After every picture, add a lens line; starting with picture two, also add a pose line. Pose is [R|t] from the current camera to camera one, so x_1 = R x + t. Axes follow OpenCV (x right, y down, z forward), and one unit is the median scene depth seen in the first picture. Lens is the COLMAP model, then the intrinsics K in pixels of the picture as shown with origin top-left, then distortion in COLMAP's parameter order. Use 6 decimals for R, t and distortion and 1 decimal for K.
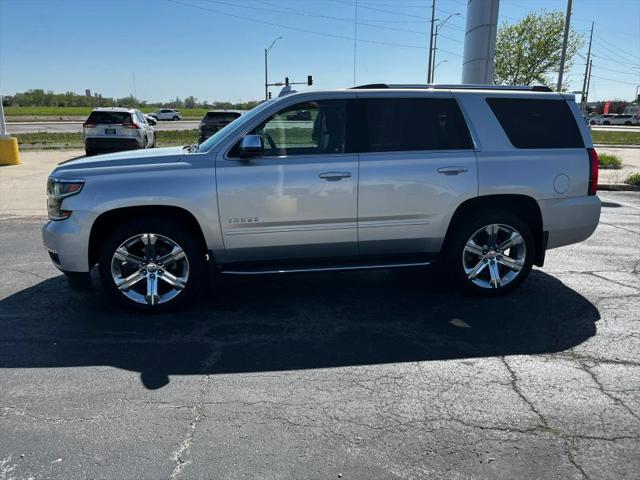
lens RADIAL K [[489.1, 0, 320.0], [0, 489.1, 240.0], [0, 0, 1]] dist [0.064289, -0.083936]
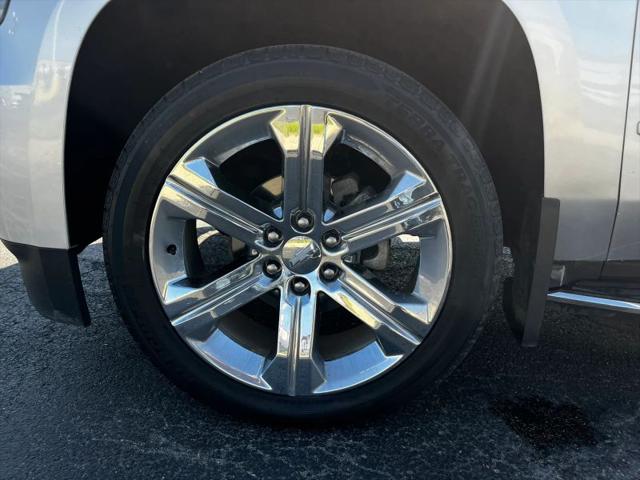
lens RADIAL K [[489.1, 0, 320.0], [0, 489.1, 240.0], [0, 0, 1]] dist [0.064289, -0.083936]
pose [[0.970372, 0.088802, -0.224706, -0.274589], [-0.078495, 0.995428, 0.054414, 0.033902], [0.228511, -0.035164, 0.972906, 0.752490]]
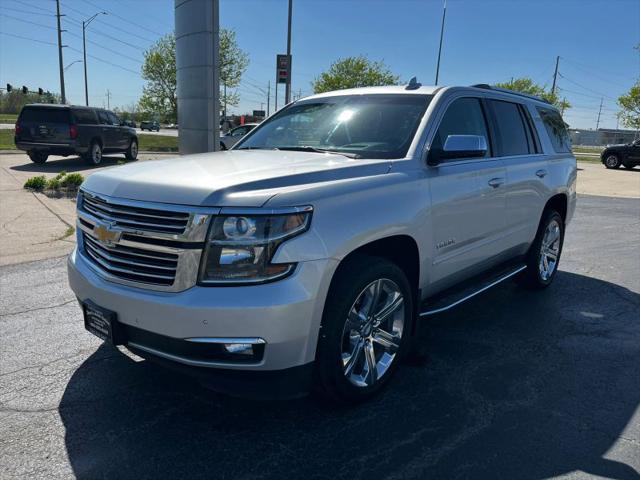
lens RADIAL K [[489.1, 0, 320.0], [0, 489.1, 240.0], [0, 0, 1]] dist [0.064289, -0.083936]
pose [[0.745049, -0.116399, 0.656775, -0.814063], [0.127502, 0.991352, 0.031056, -0.094639], [-0.654710, 0.060602, 0.753447, 0.531028]]
